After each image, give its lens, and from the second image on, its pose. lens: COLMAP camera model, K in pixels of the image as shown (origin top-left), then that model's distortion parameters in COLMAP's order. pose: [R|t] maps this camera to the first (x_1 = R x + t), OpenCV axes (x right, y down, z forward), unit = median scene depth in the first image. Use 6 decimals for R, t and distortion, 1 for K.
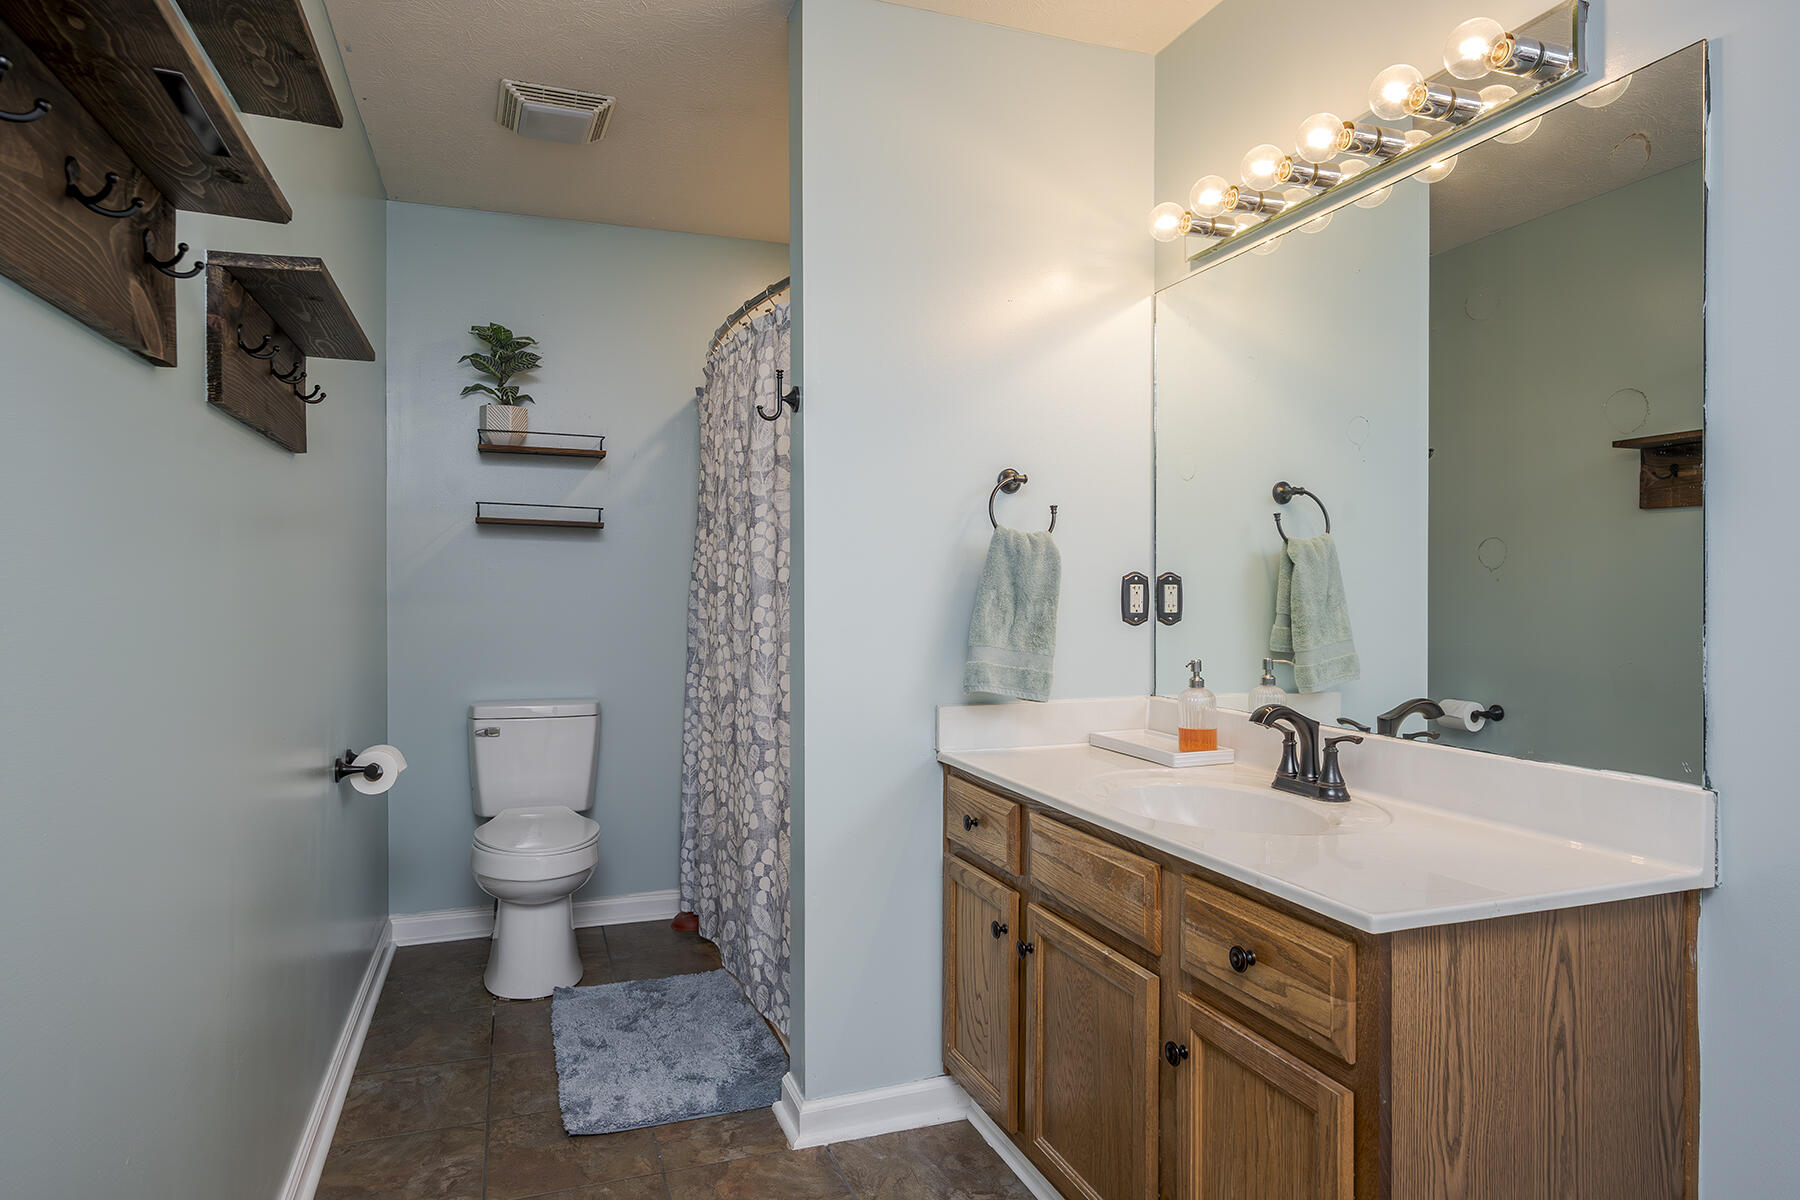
lens RADIAL K [[1081.9, 0, 900.0], [0, 1081.9, 600.0], [0, 0, 1]] dist [0.036403, -0.000087]
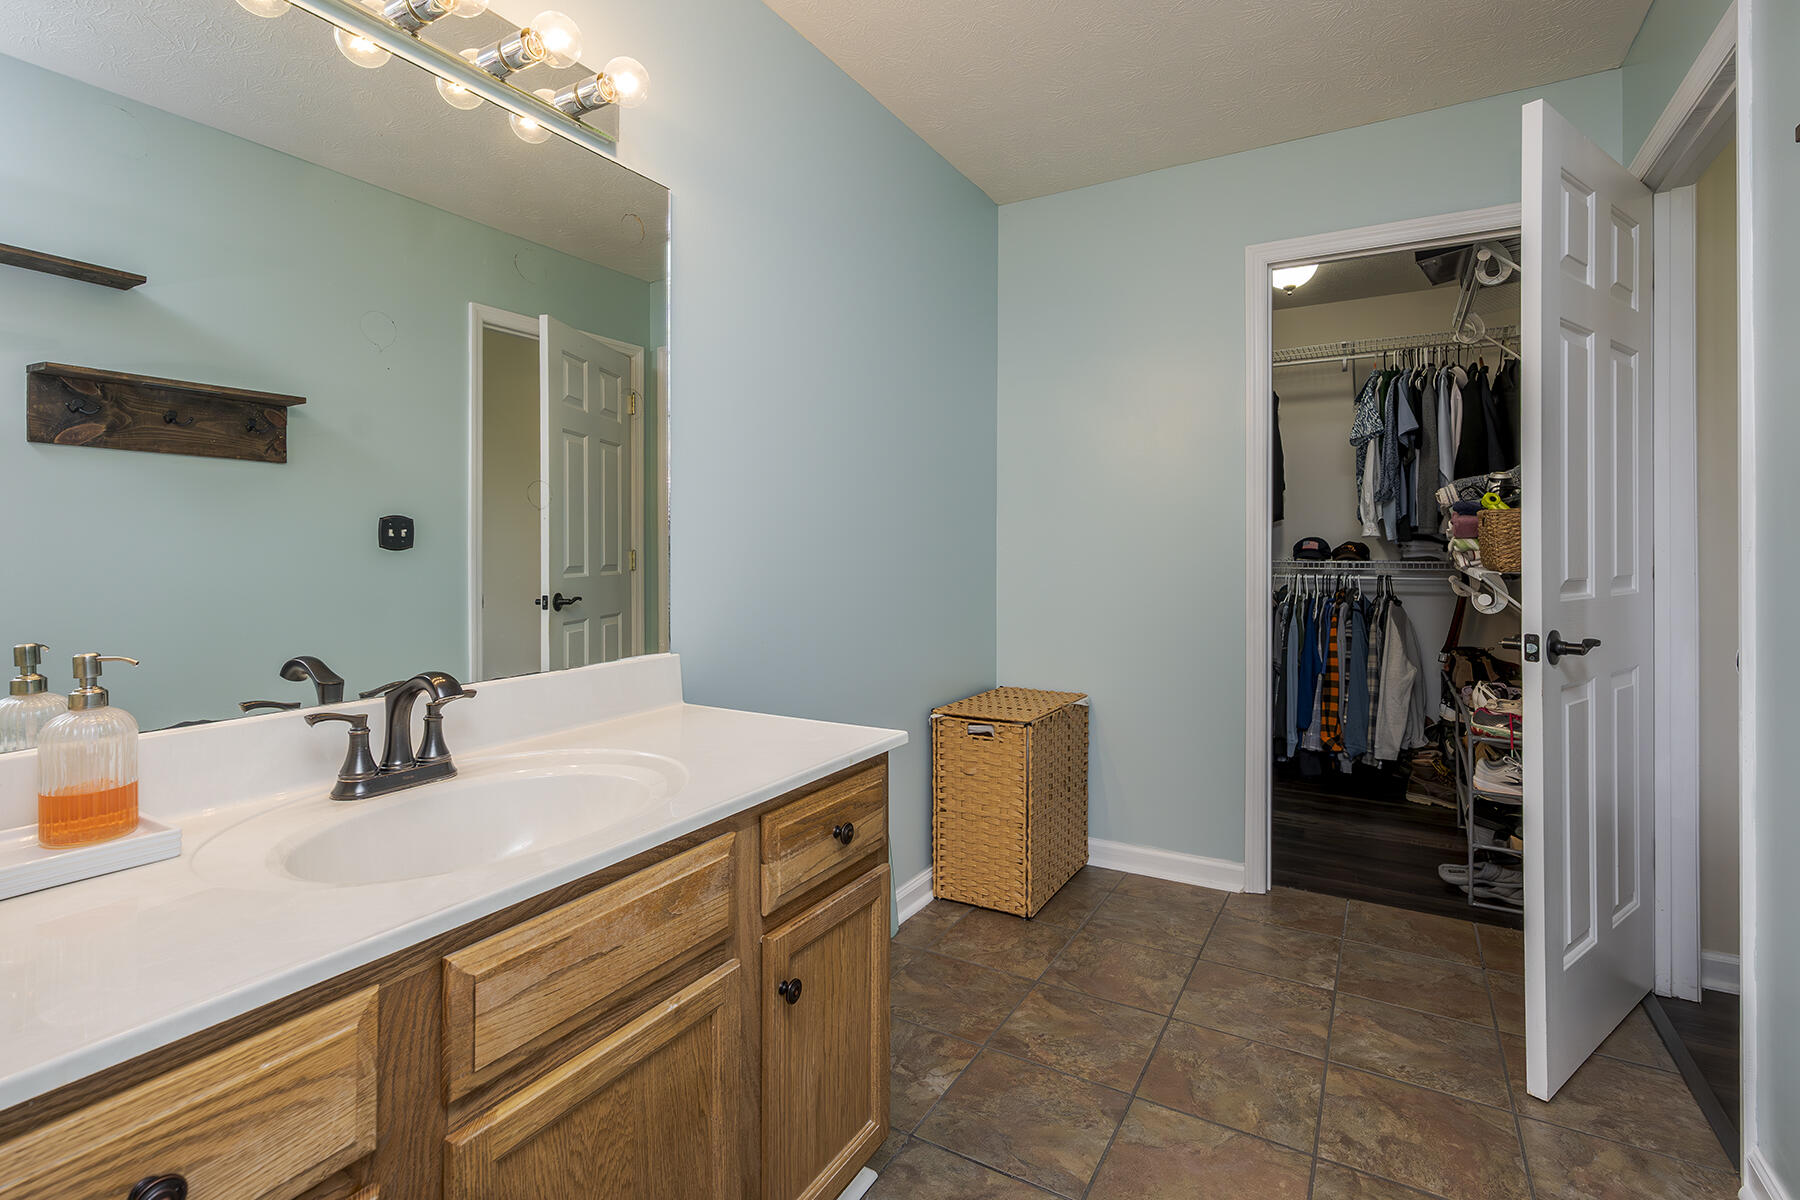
lens RADIAL K [[825.3, 0, 894.5], [0, 825.3, 578.8], [0, 0, 1]] dist [-0.005649, -0.000157]
pose [[-0.636921, -0.017135, 0.770738, -0.341713], [0.015054, 0.999286, 0.034657, 0.019098], [-0.770782, 0.033677, -0.636209, 1.273493]]
